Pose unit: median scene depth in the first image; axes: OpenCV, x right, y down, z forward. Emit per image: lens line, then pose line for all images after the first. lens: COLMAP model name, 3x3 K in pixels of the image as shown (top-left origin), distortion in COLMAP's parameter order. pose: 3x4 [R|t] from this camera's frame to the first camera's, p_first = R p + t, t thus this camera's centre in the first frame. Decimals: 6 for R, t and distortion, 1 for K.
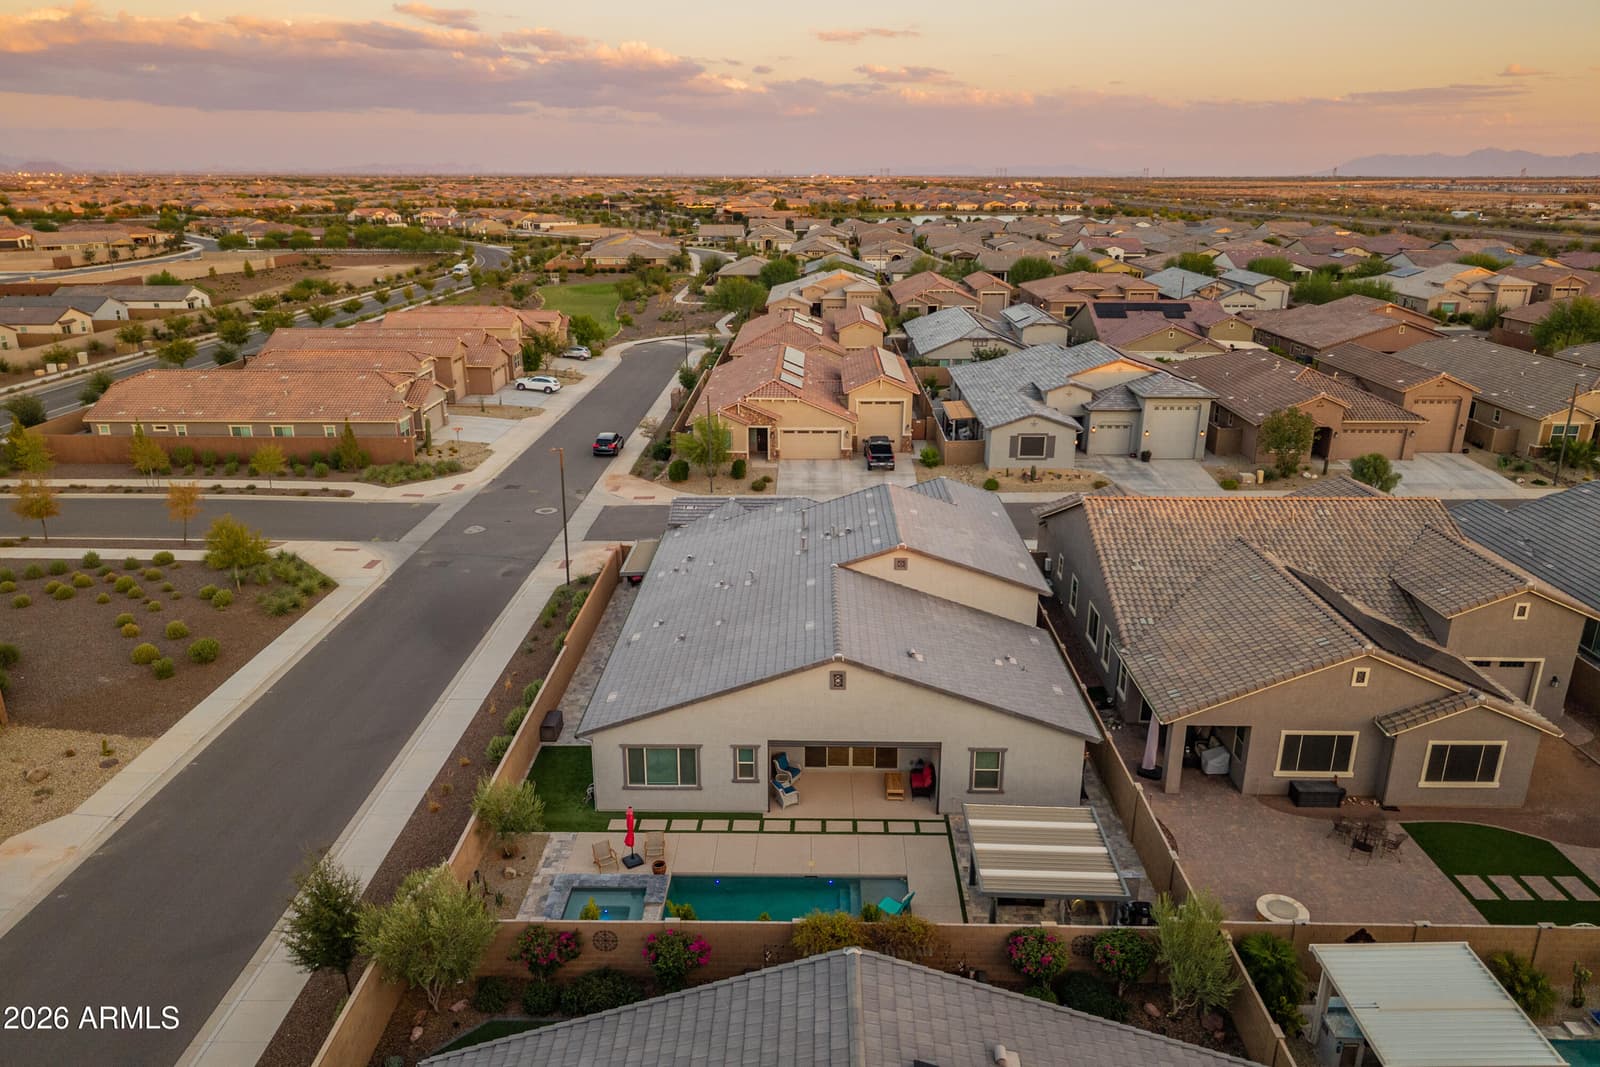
lens RADIAL K [[1073.1, 0, 801.3], [0, 1073.1, 506.9], [0, 0, 1]] dist [0.019601, -0.015397]
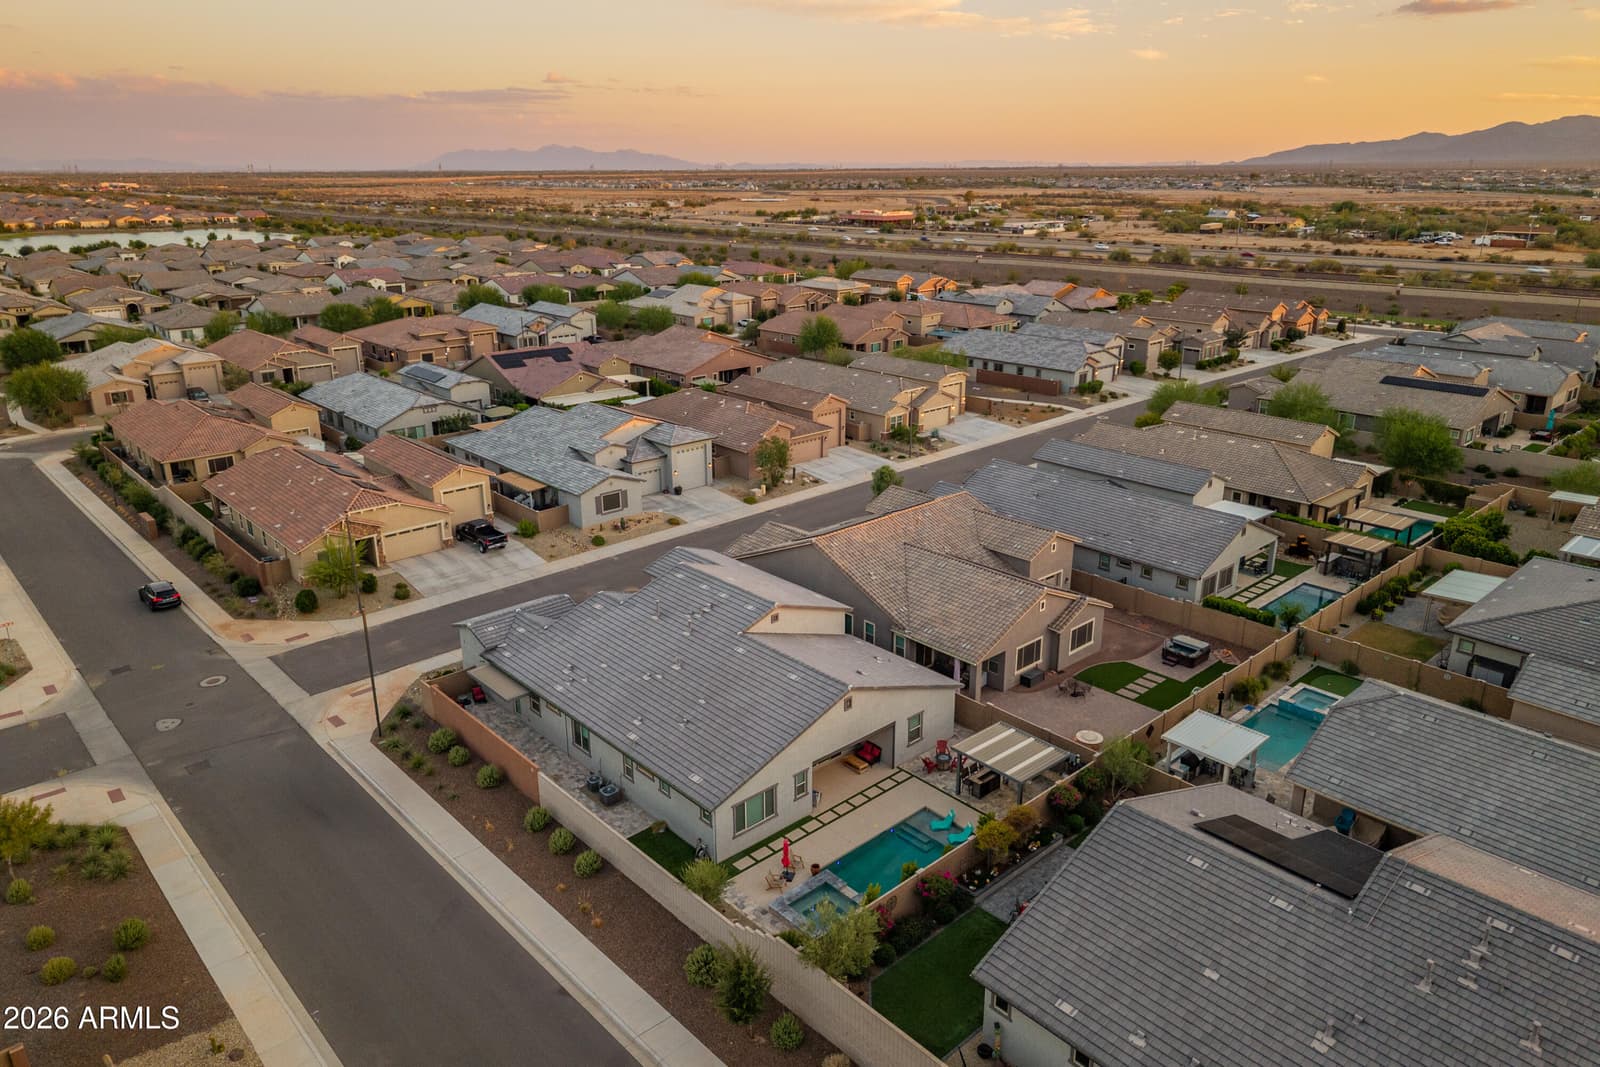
lens RADIAL K [[1073.1, 0, 799.2], [0, 1073.1, 503.1], [0, 0, 1]] dist [0.019601, -0.015397]
pose [[0.726016, -0.208267, 0.655382, -0.408000], [0.206956, 0.975026, 0.080583, -0.105778], [-0.655797, 0.077130, 0.750987, -0.037302]]
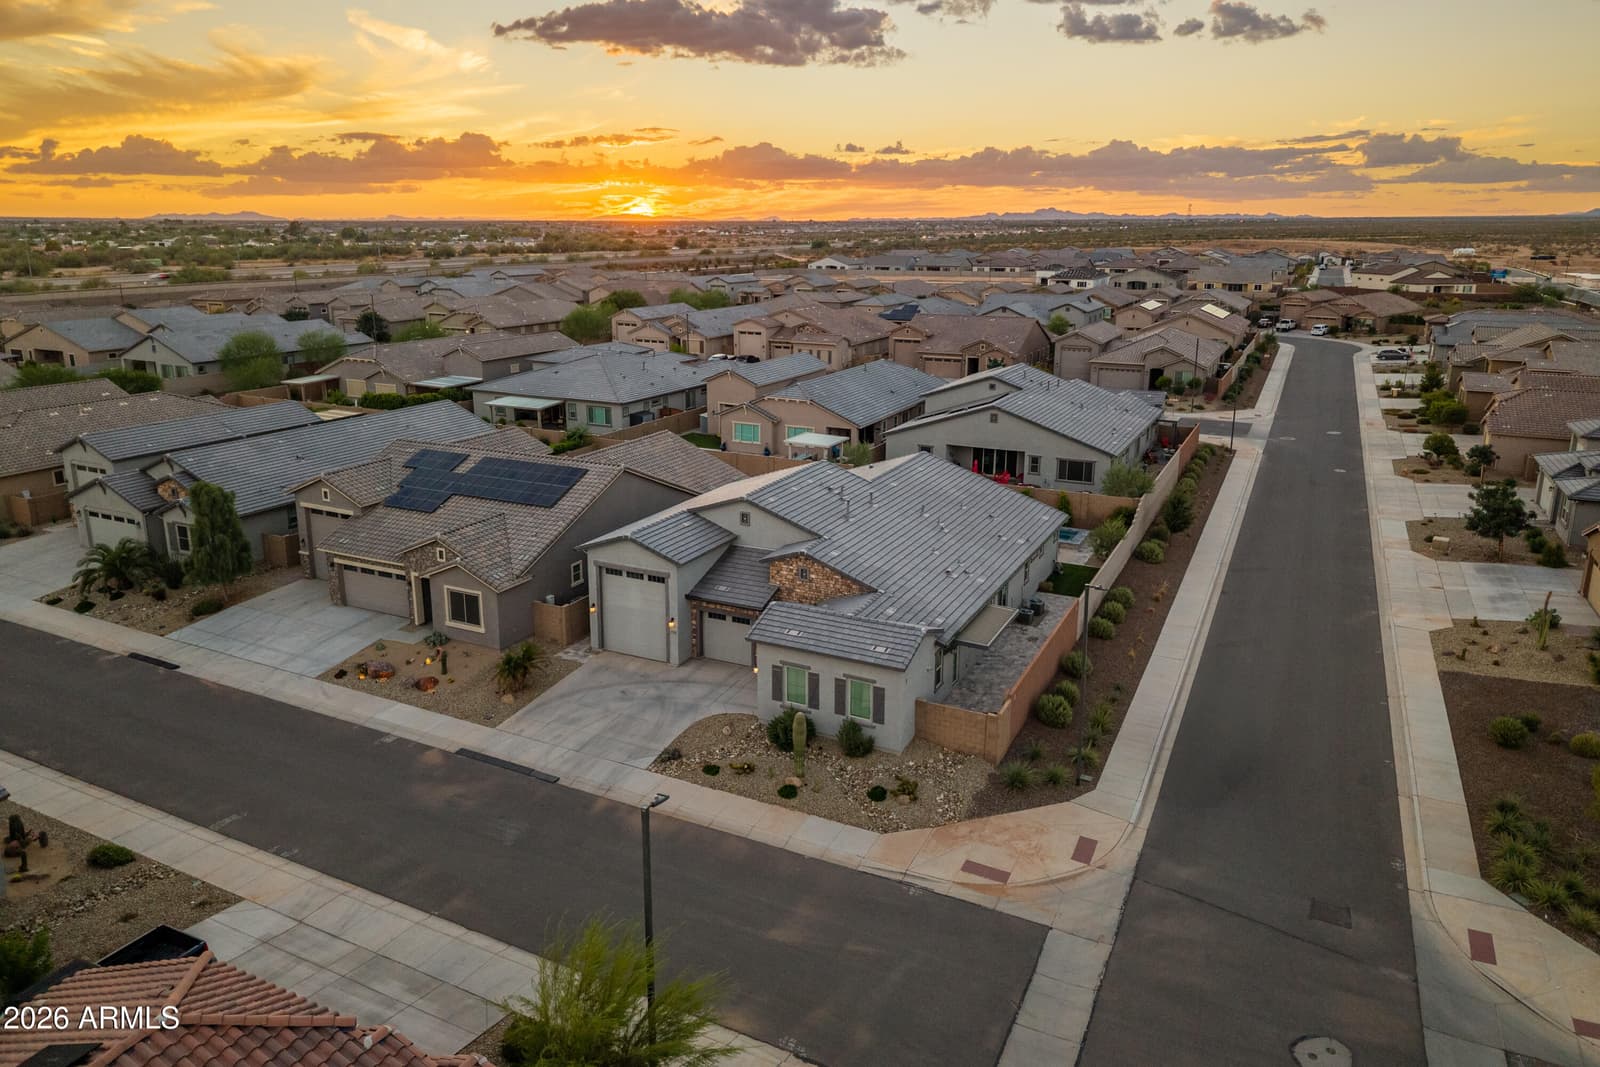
lens RADIAL K [[1073.1, 0, 796.8], [0, 1073.1, 494.4], [0, 0, 1]] dist [0.019601, -0.015397]
pose [[-0.901587, -0.105900, 0.419436, -0.236159], [0.129603, 0.858916, 0.495446, -0.317530], [-0.412728, 0.501047, -0.760662, 1.093465]]
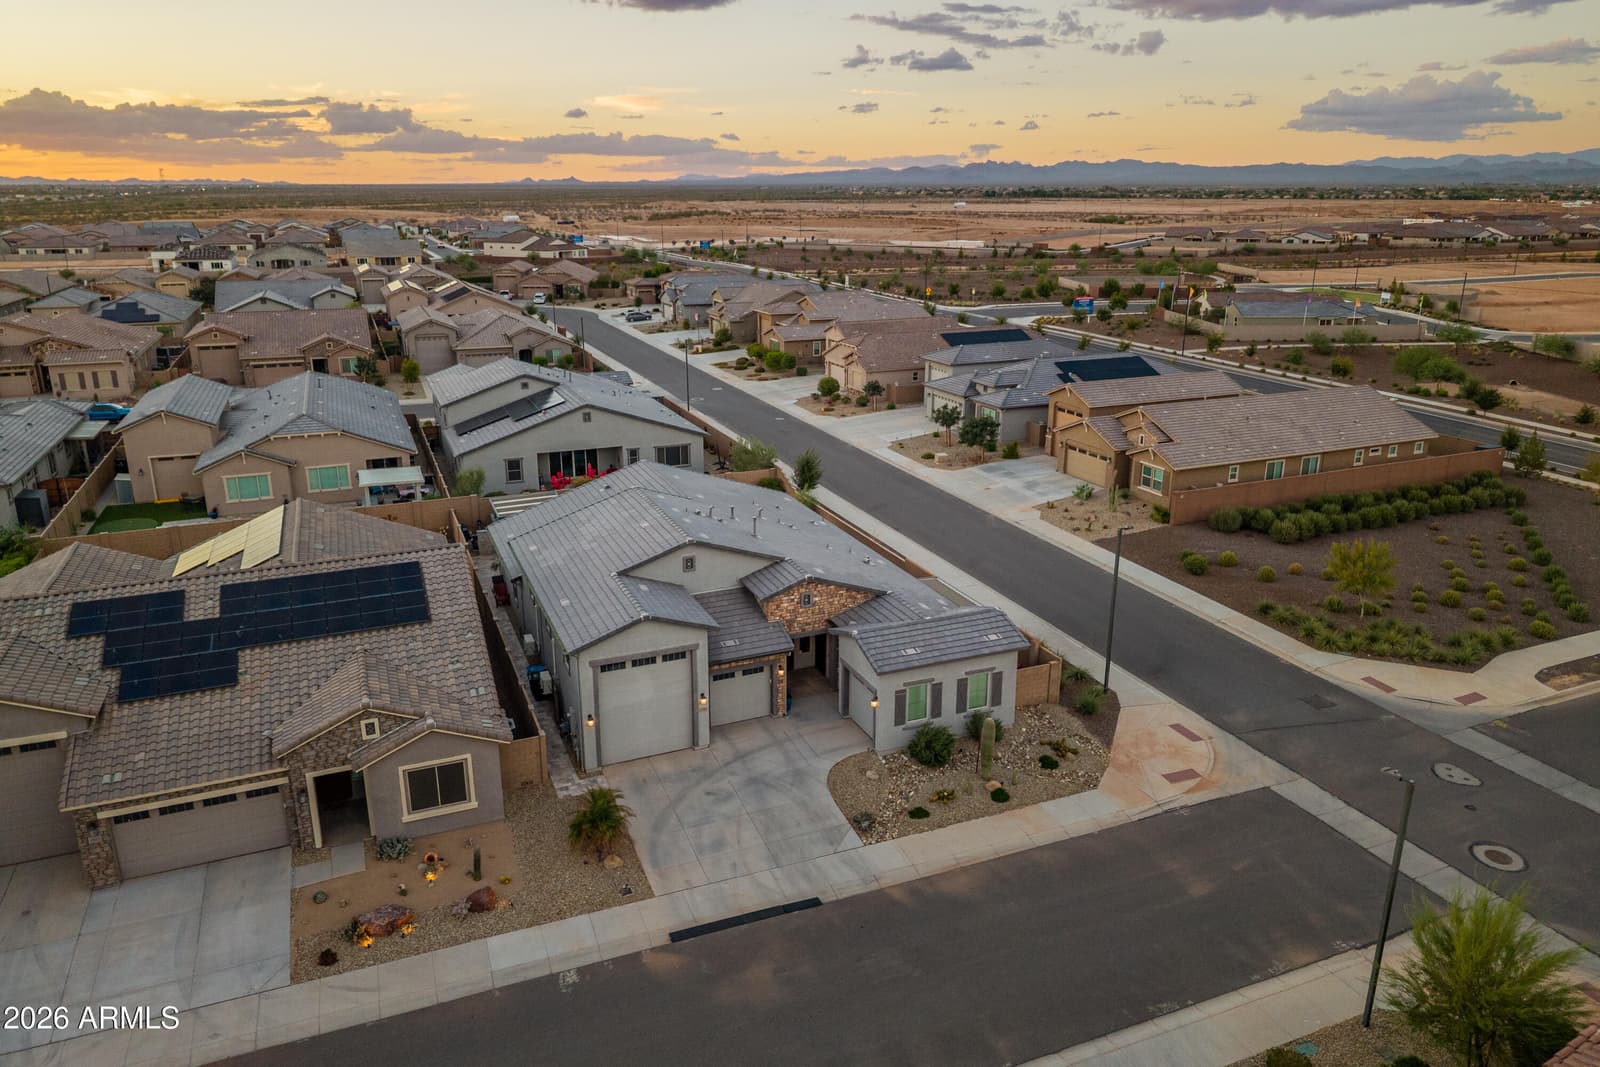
lens RADIAL K [[1073.1, 0, 790.2], [0, 1073.1, 536.0], [0, 0, 1]] dist [0.019601, -0.015397]
pose [[-0.915021, 0.124309, -0.383775, 0.211078], [-0.120339, 0.823912, 0.553794, -0.321062], [0.385039, 0.552916, -0.738938, 1.054930]]
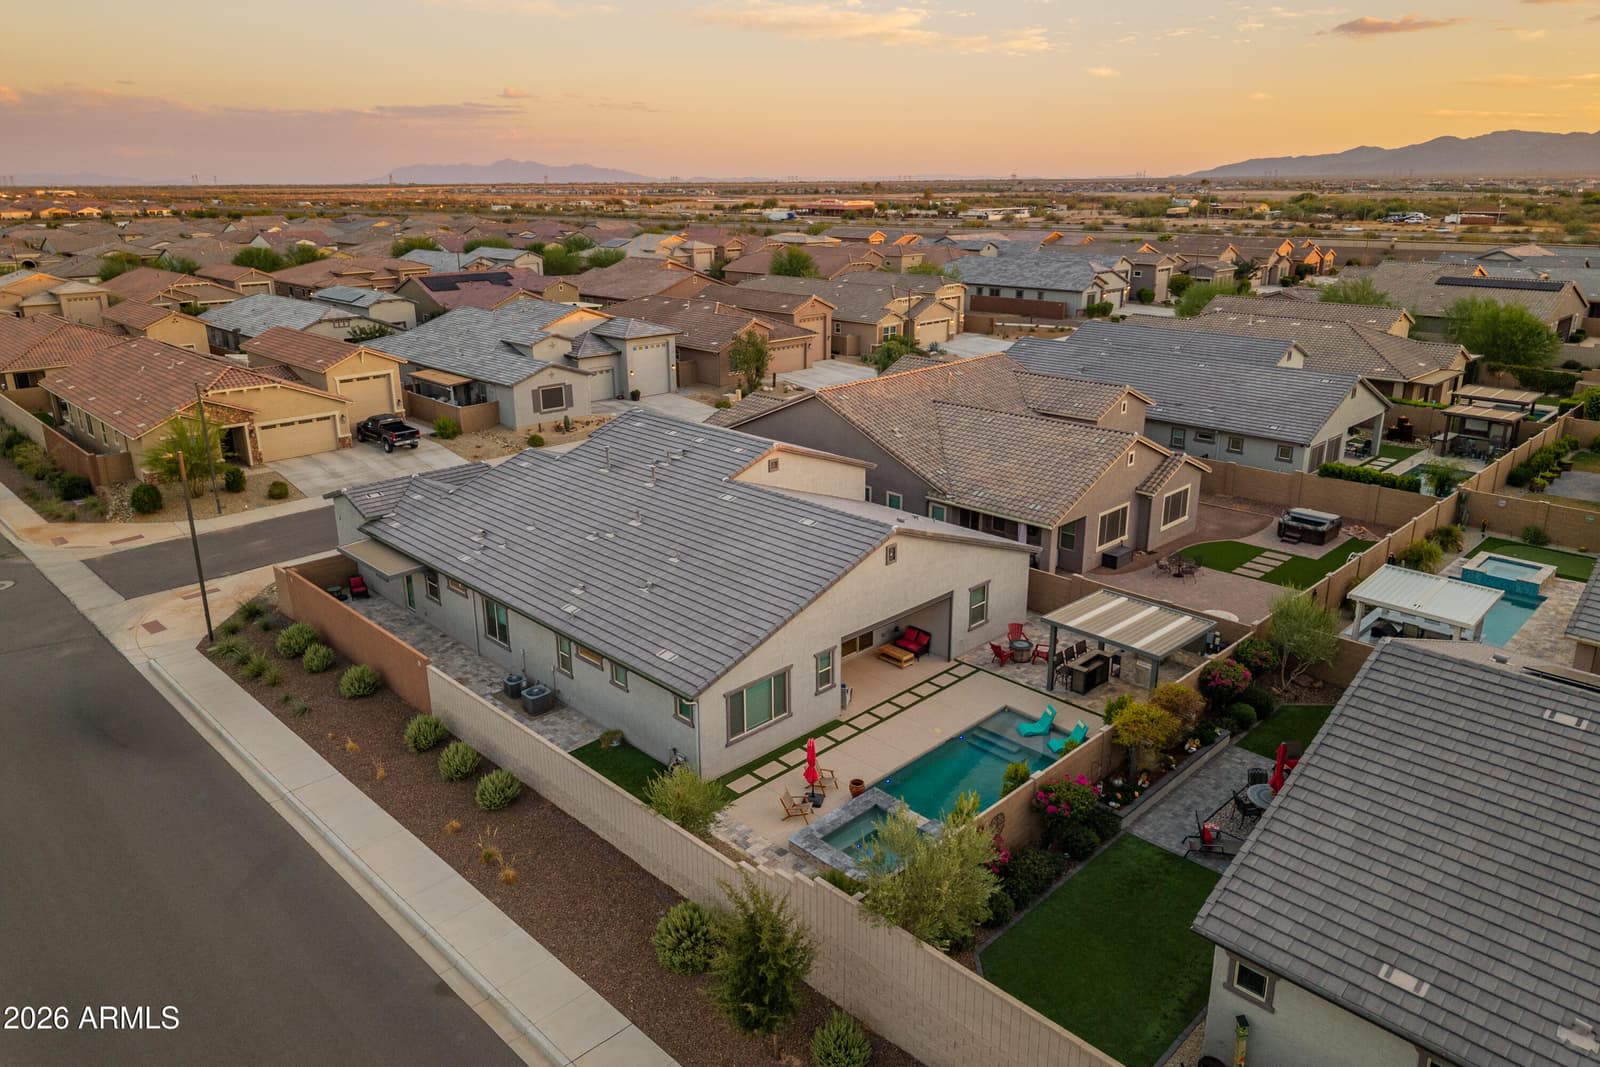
lens RADIAL K [[1073.1, 0, 798.0], [0, 1073.1, 494.4], [0, 0, 1]] dist [0.019601, -0.015397]
pose [[0.698738, -0.204713, 0.685461, -0.307623], [0.217253, 0.973651, 0.069321, 0.009103], [-0.681591, 0.100481, 0.724802, 0.147101]]
